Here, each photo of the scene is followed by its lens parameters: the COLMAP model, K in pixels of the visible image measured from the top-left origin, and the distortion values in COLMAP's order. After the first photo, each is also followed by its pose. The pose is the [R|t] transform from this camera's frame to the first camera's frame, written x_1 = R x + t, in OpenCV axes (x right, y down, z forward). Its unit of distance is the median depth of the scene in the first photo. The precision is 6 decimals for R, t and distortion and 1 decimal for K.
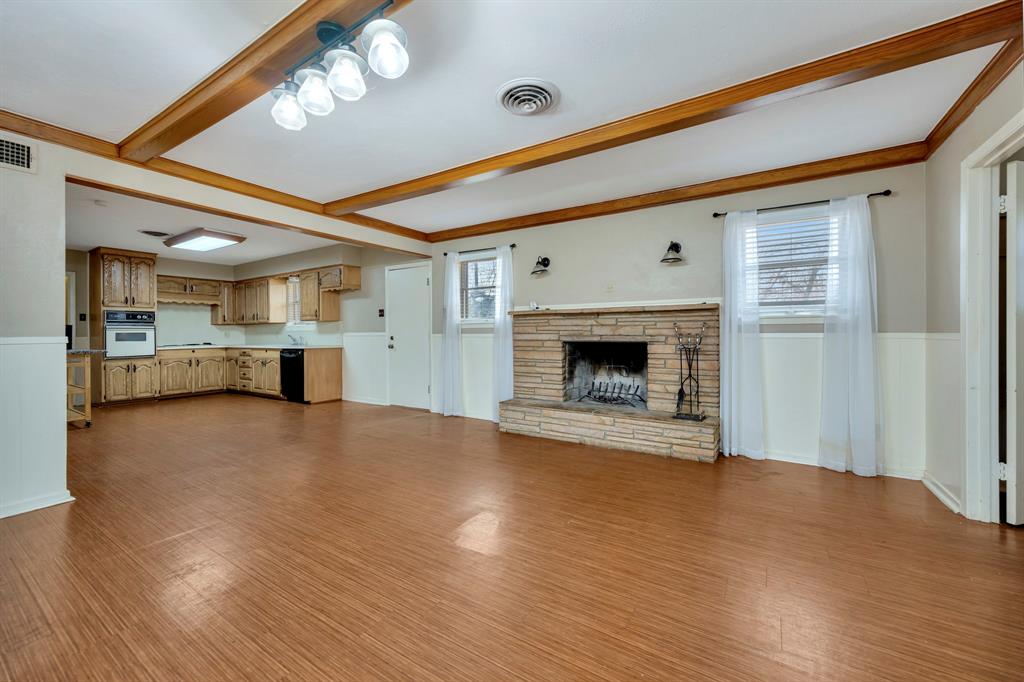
lens RADIAL K [[398.8, 0, 520.1], [0, 398.8, 331.3], [0, 0, 1]] dist [-0.000349, 0.000114]
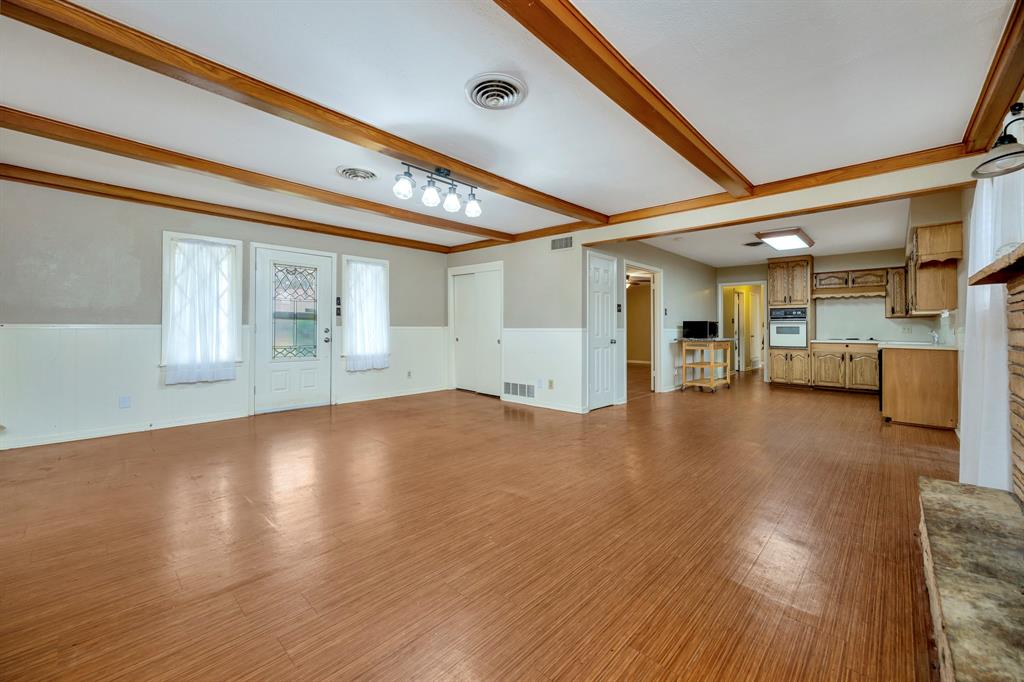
lens RADIAL K [[410.4, 0, 514.2], [0, 410.4, 323.8], [0, 0, 1]] dist [-0.001988, -0.000124]
pose [[-0.191015, -0.003135, -0.981582, 0.501920], [-0.000021, 0.999995, -0.003190, -0.001085], [0.981587, -0.000589, -0.191015, 0.608280]]
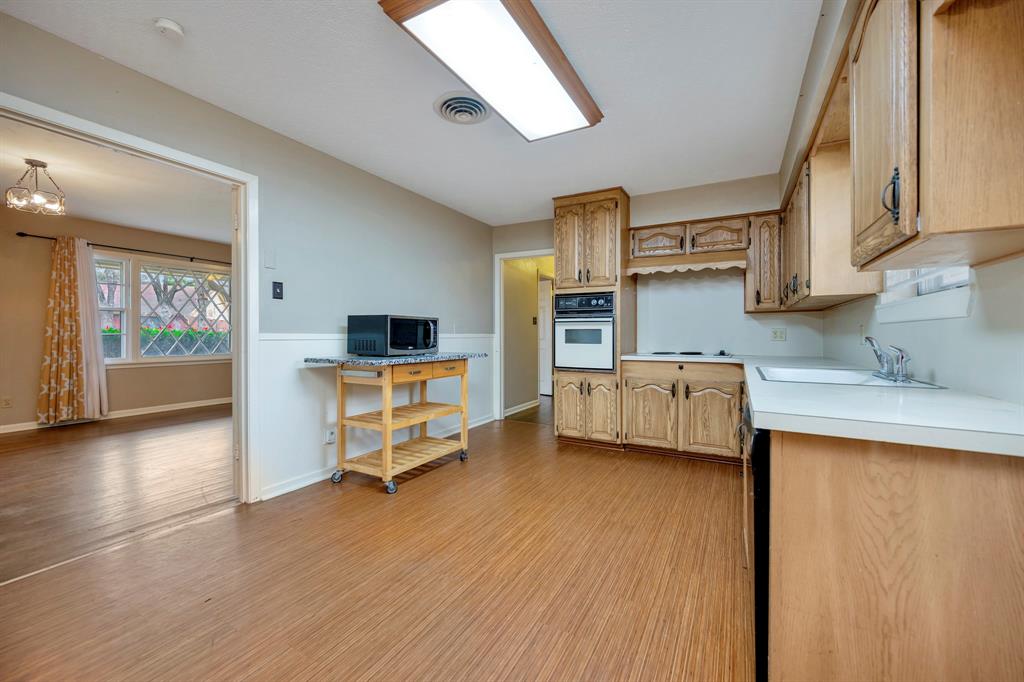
lens RADIAL K [[401.1, 0, 515.9], [0, 401.1, 333.1], [0, 0, 1]] dist [-0.000171, 0.000050]
pose [[0.051231, 0.006171, -0.998668, -0.521802], [-0.001056, 0.999981, 0.006125, 0.008456], [0.998686, 0.000741, 0.051237, 1.199489]]
